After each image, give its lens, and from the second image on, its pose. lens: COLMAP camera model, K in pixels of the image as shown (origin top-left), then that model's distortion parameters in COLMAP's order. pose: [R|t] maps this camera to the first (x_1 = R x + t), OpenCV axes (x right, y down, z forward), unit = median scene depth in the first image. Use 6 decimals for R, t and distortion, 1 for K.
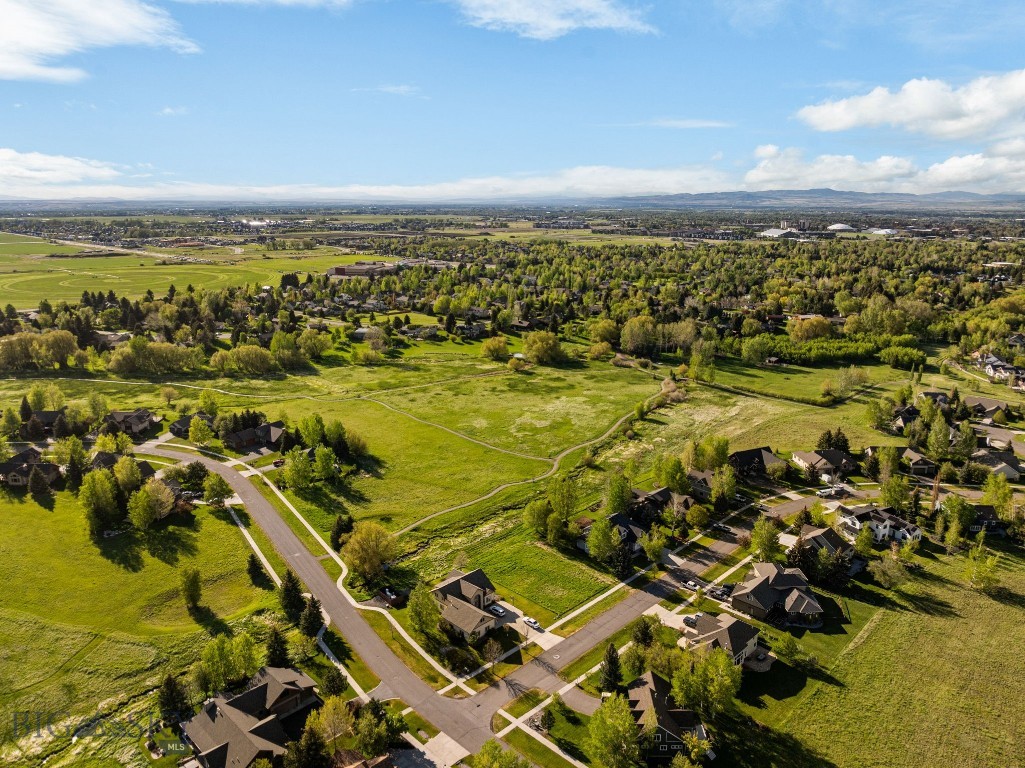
lens RADIAL K [[709.1, 0, 513.4], [0, 709.1, 386.3], [0, 0, 1]] dist [-0.035572, -0.003920]
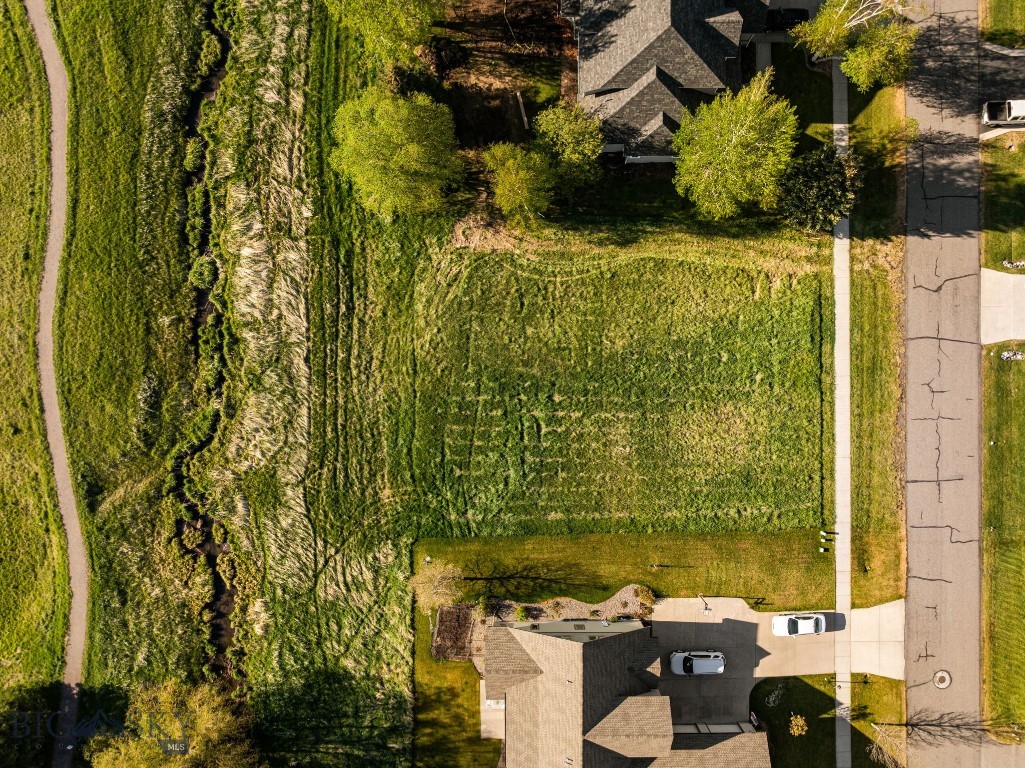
lens RADIAL K [[720.1, 0, 515.3], [0, 720.1, 384.1], [0, 0, 1]] dist [-0.031741, -0.001237]
pose [[0.712978, -0.700780, -0.023868, 0.011580], [0.187872, 0.158126, 0.969381, -0.034742], [-0.675549, -0.695631, 0.244398, 0.743291]]
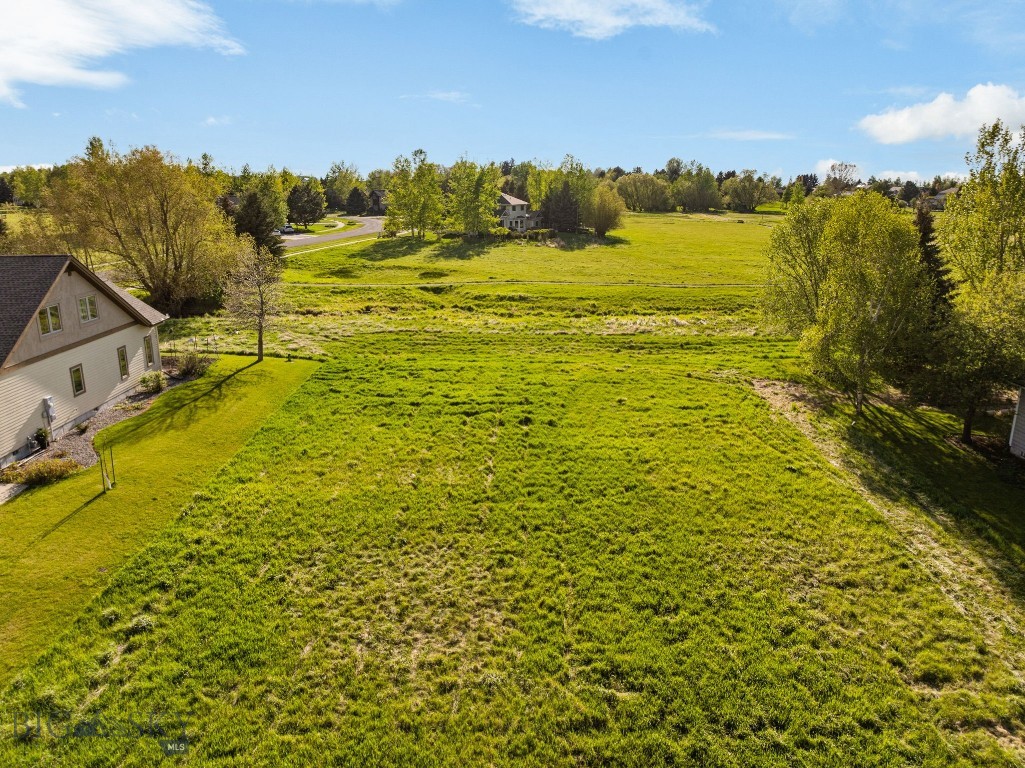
lens RADIAL K [[713.8, 0, 517.8], [0, 713.8, 378.9], [0, 0, 1]] dist [-0.043093, 0.000214]
pose [[0.706141, 0.180834, -0.684590, 0.096635], [-0.178720, 0.981053, 0.074799, 0.185099], [0.685146, 0.069531, 0.725080, 0.696543]]
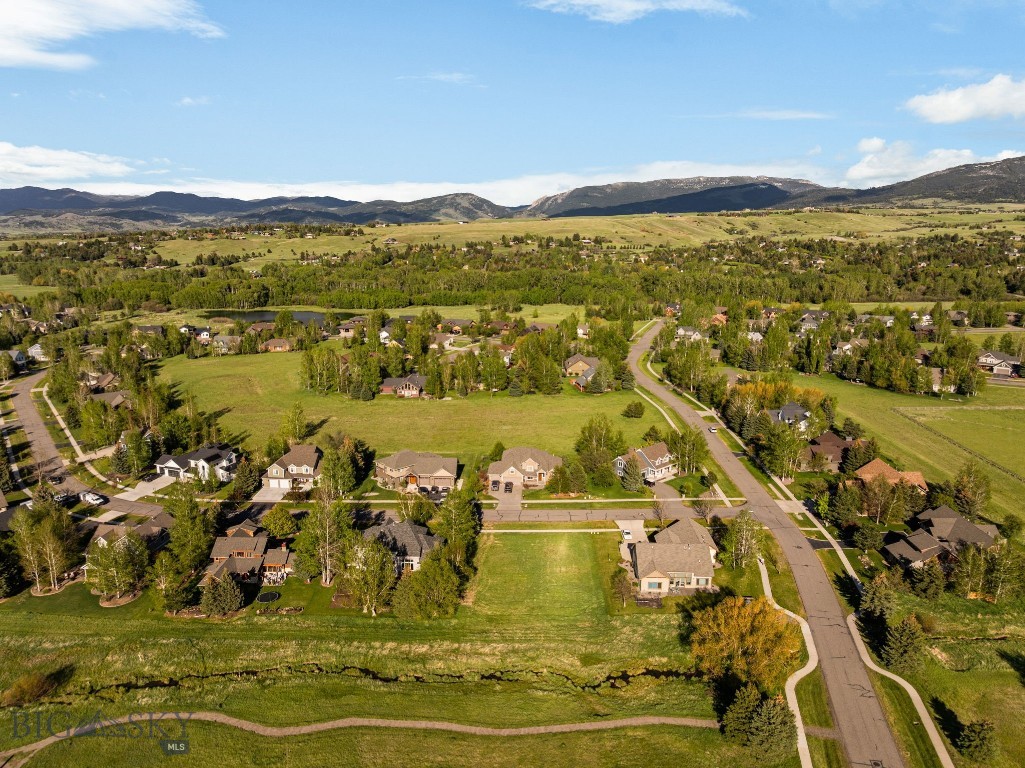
lens RADIAL K [[720.1, 0, 515.3], [0, 720.1, 384.1], [0, 0, 1]] dist [-0.031741, -0.001237]
pose [[-0.679016, -0.166676, 0.714952, -0.346698], [0.185467, 0.903346, 0.386741, -0.154619], [-0.710309, 0.395203, -0.582473, 1.067459]]
